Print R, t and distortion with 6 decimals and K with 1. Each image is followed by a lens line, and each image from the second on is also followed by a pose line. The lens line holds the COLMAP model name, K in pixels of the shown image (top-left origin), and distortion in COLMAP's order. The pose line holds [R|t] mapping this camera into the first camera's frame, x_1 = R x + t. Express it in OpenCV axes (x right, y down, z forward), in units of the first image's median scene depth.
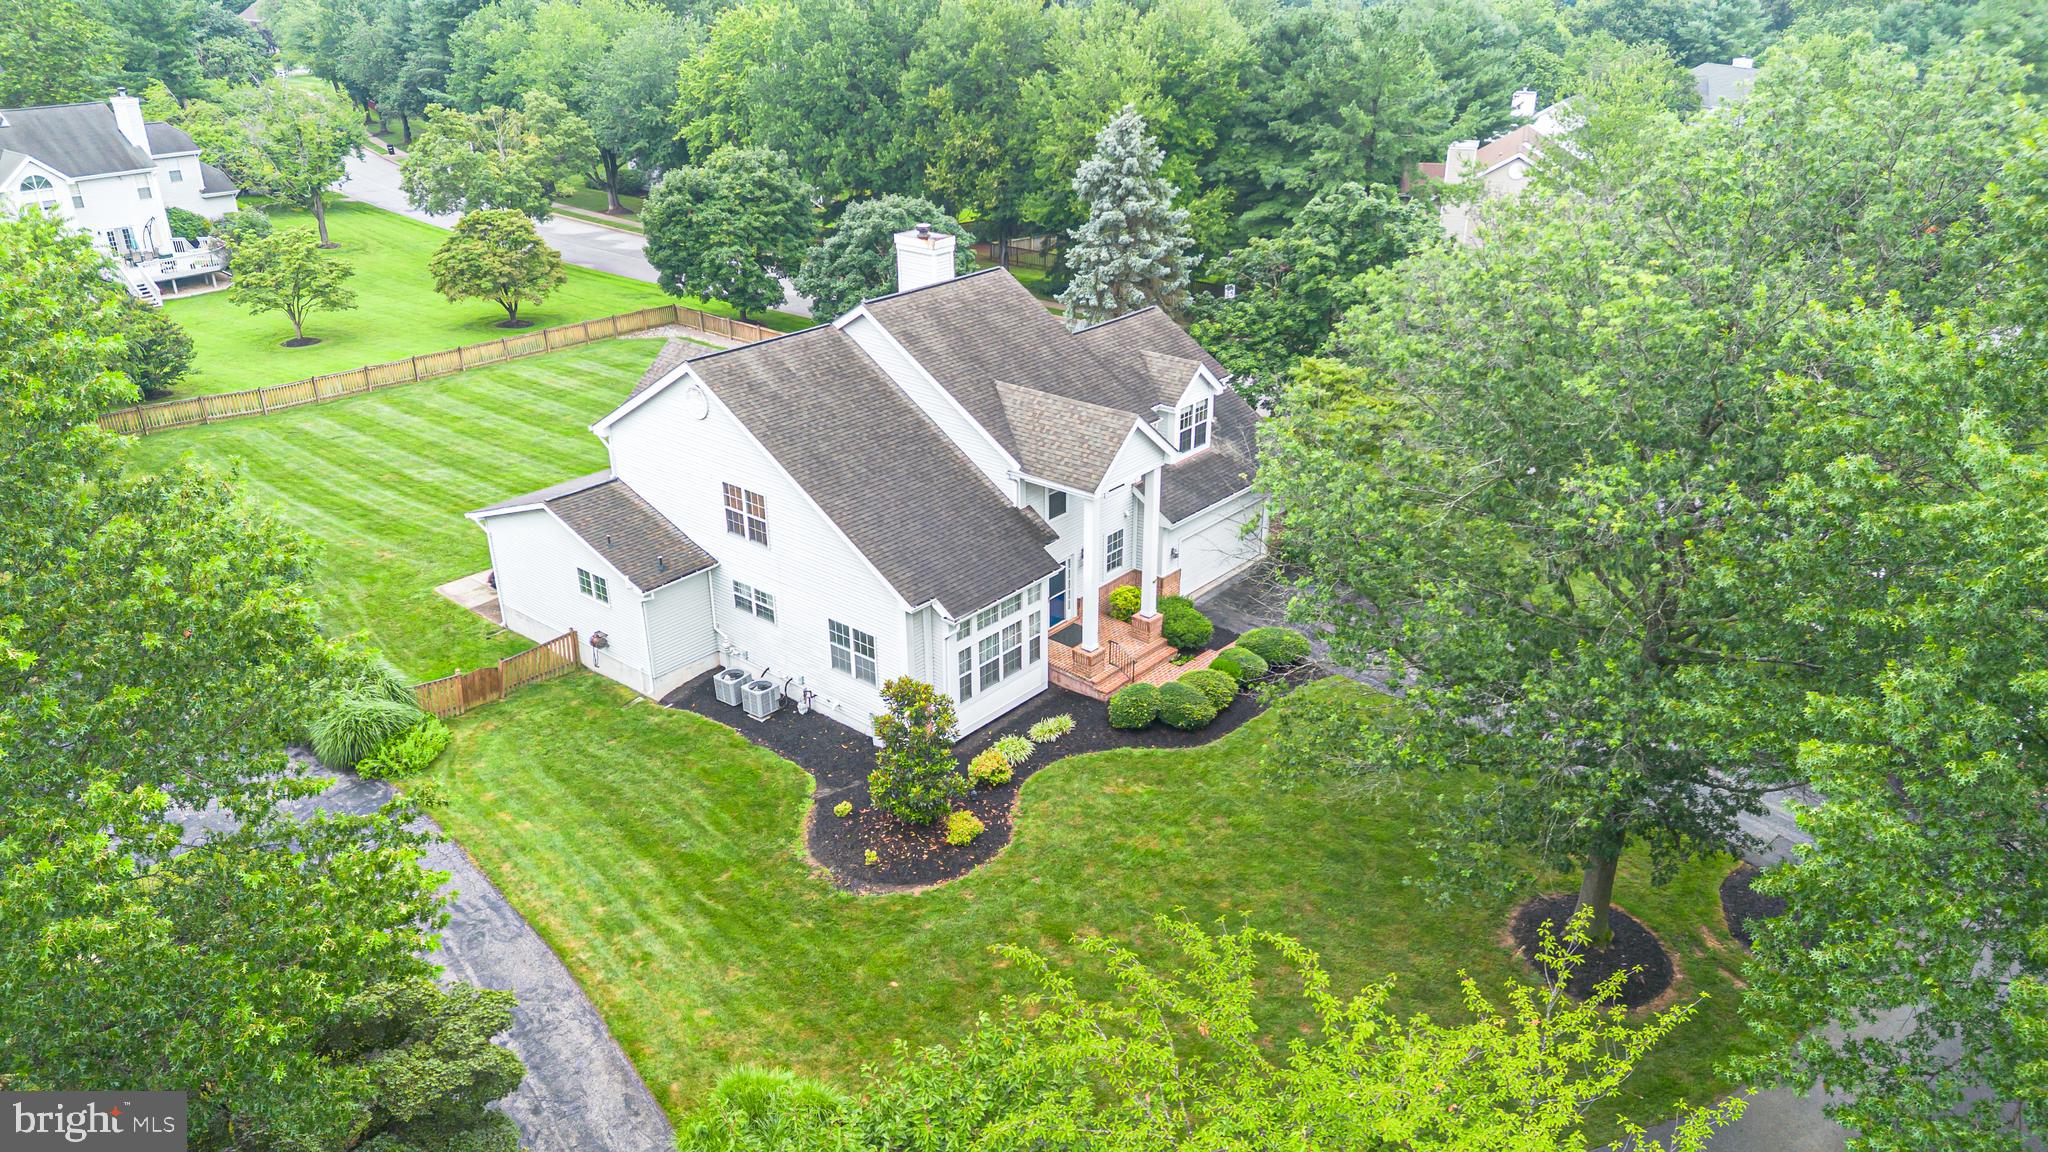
lens RADIAL K [[1430.2, 0, 1018.2], [0, 1430.2, 580.5], [0, 0, 1]] dist [0.063386, -0.001090]
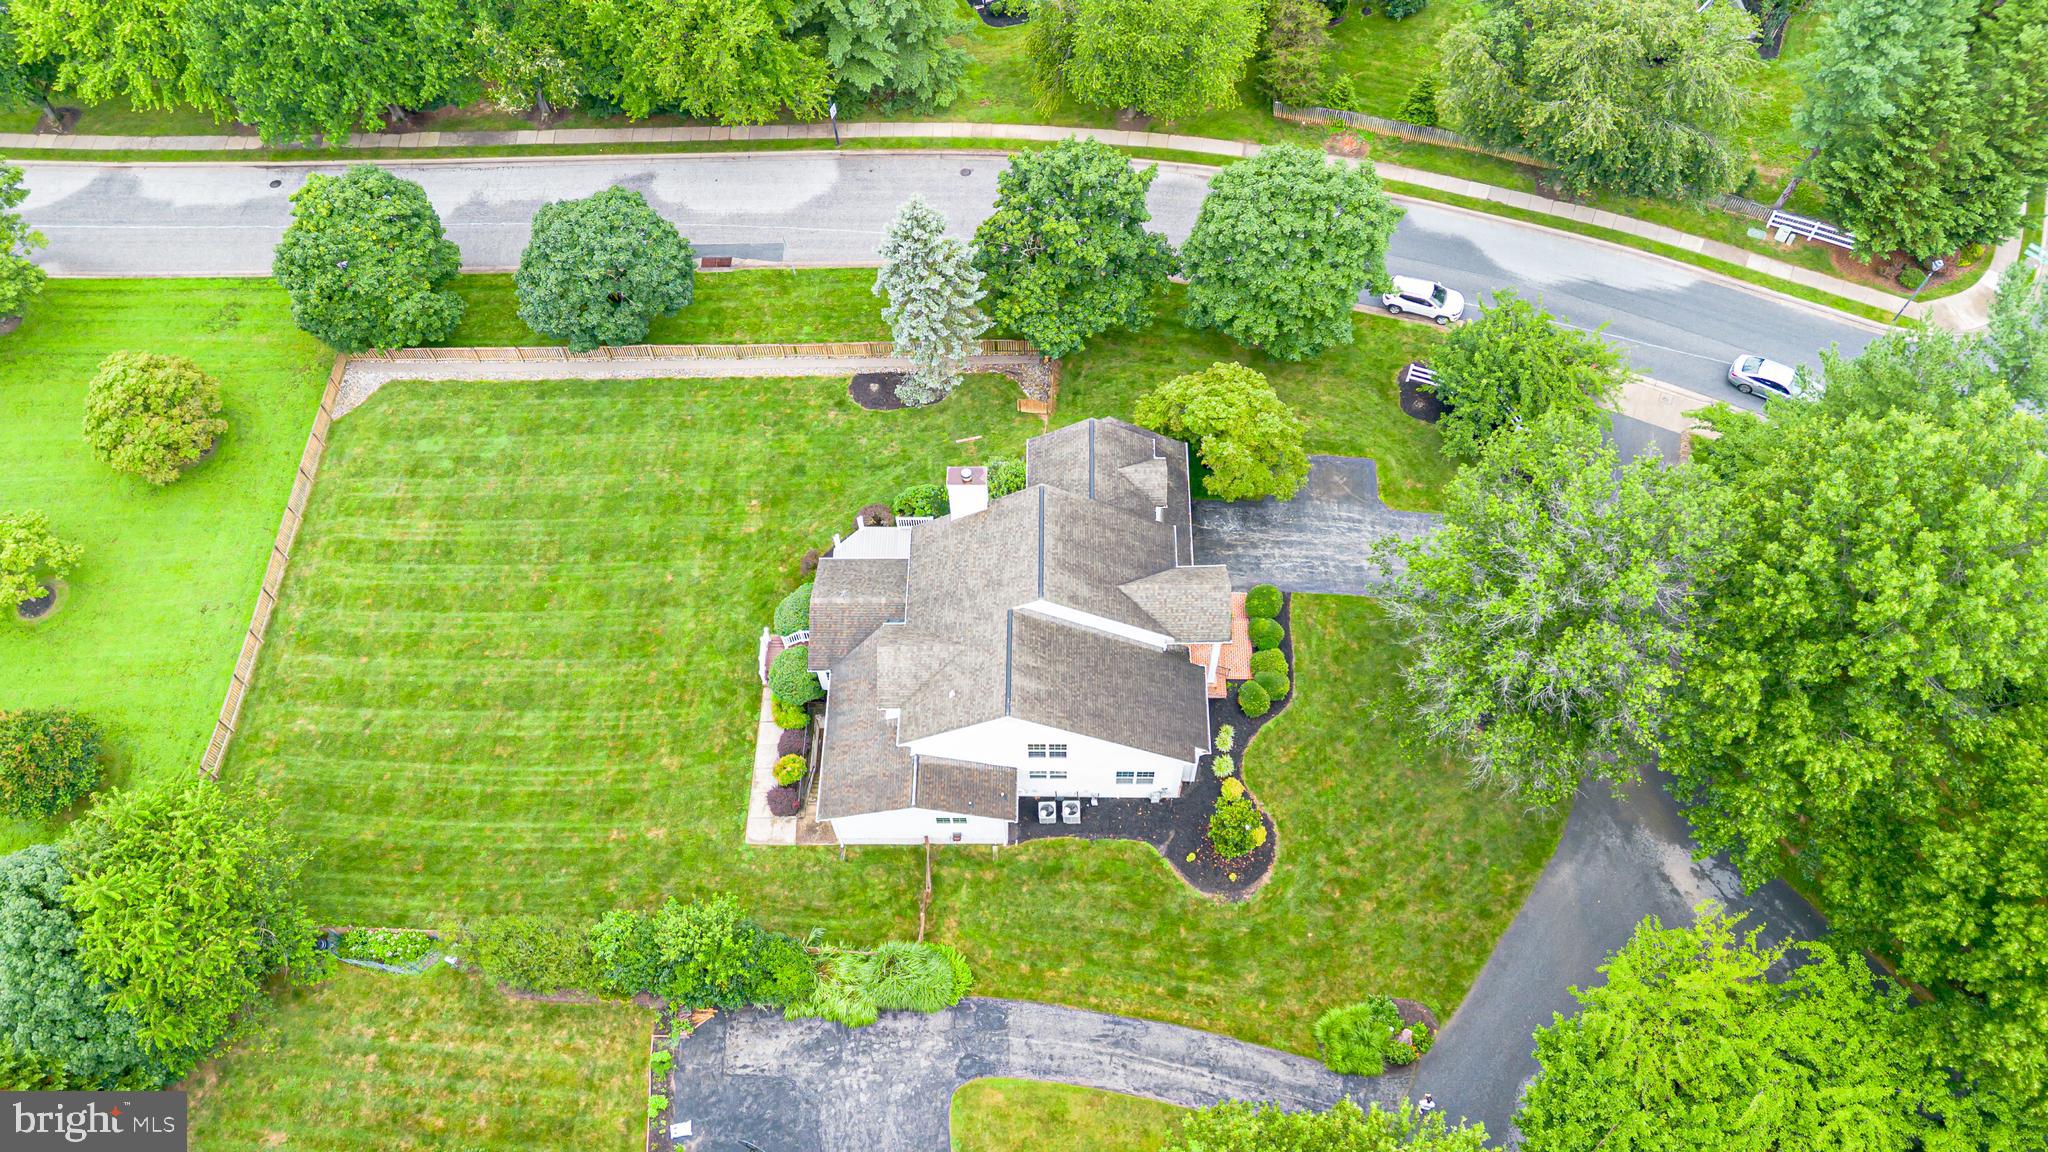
lens RADIAL K [[1430.2, 0, 1018.2], [0, 1430.2, 580.5], [0, 0, 1]] dist [0.063386, -0.001090]
pose [[0.766107, -0.554364, 0.325208, -0.626953], [0.270564, 0.737149, 0.619198, -1.183555], [-0.582988, -0.386382, 0.714726, -0.058088]]
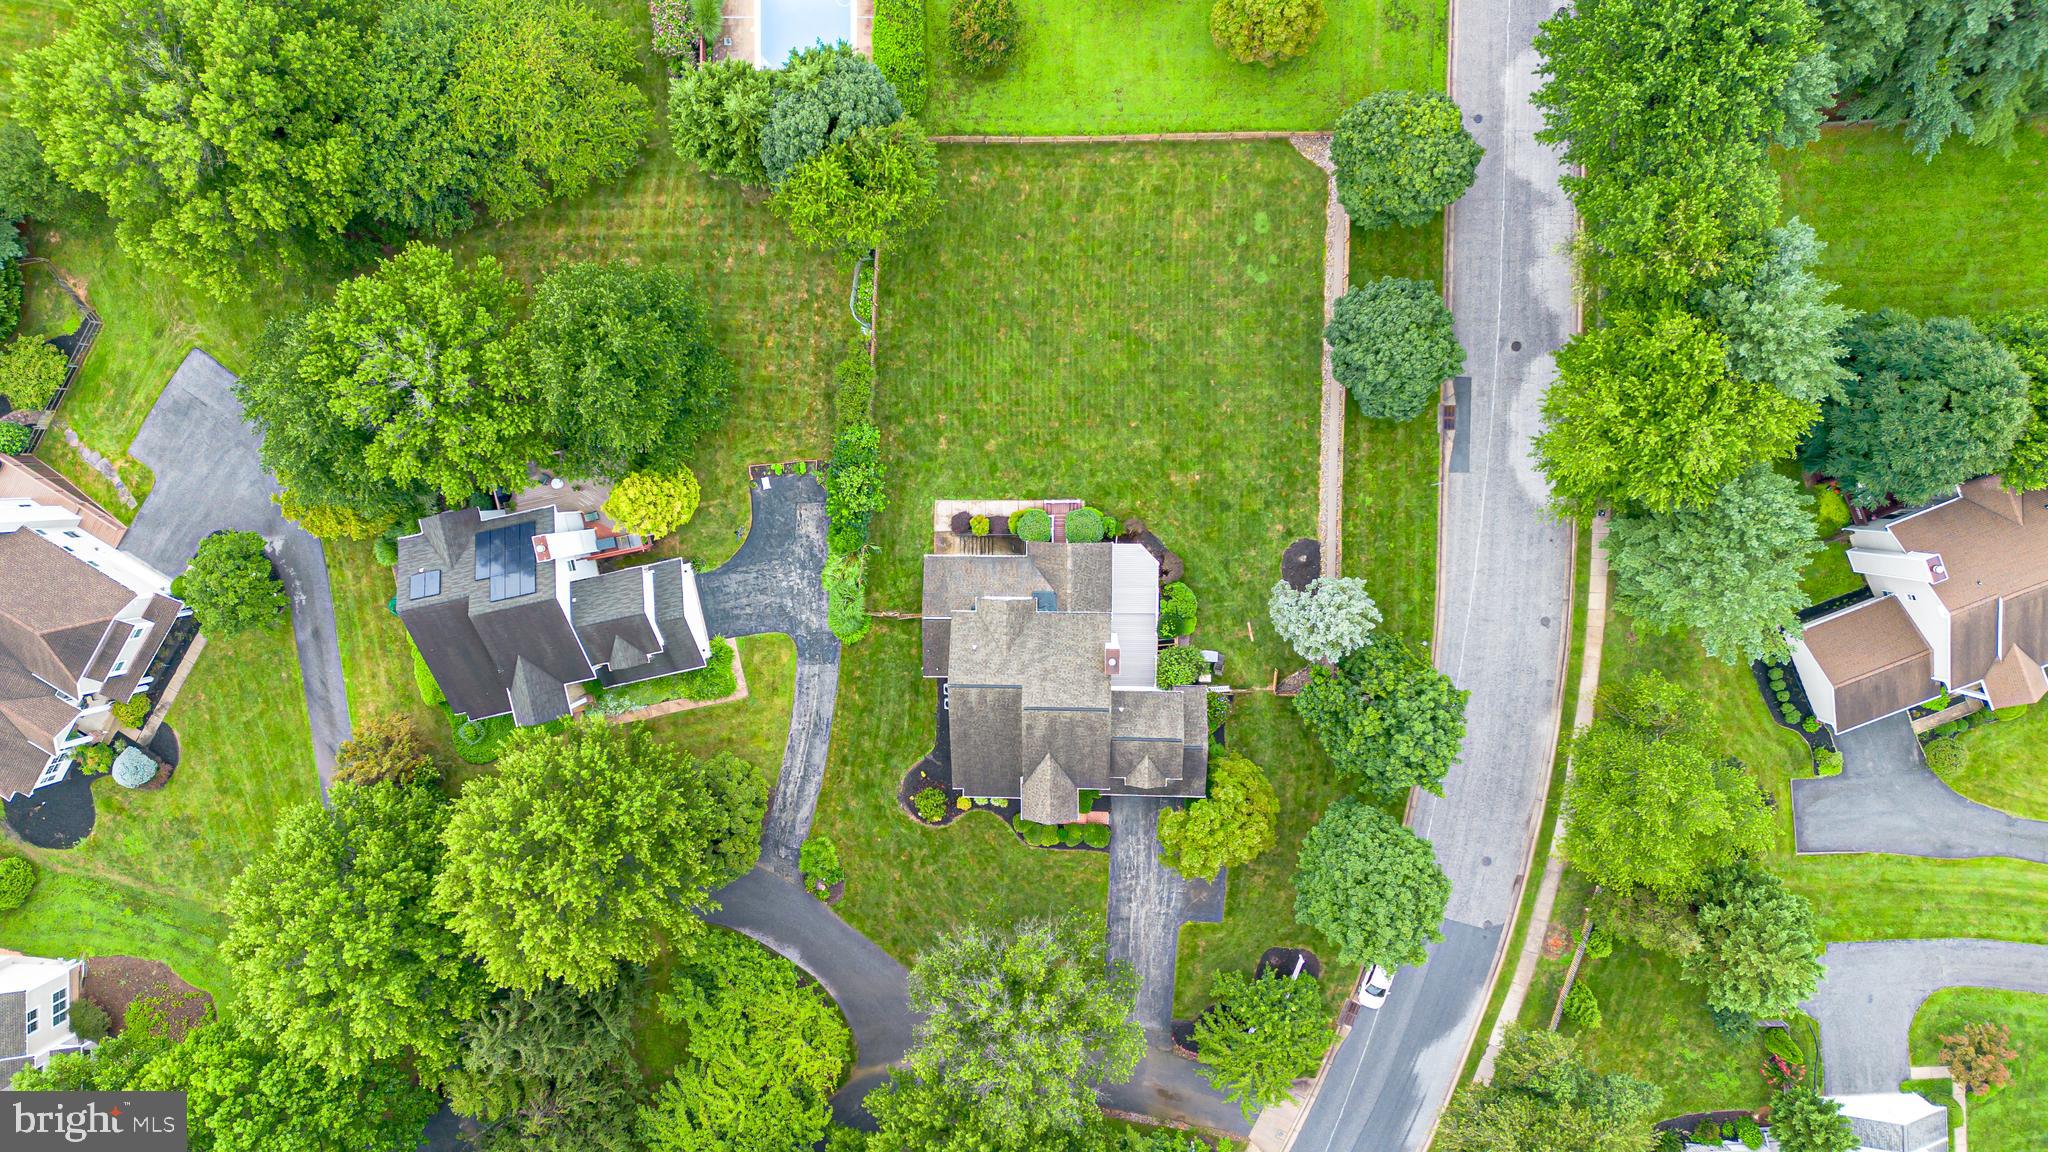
lens RADIAL K [[1430.2, 0, 1018.2], [0, 1430.2, 580.5], [0, 0, 1]] dist [0.063386, -0.001090]
pose [[0.646834, 0.761365, 0.043923, -0.394841], [-0.281183, 0.184556, 0.941741, -2.559372], [0.708902, -0.621500, 0.333460, 0.337432]]
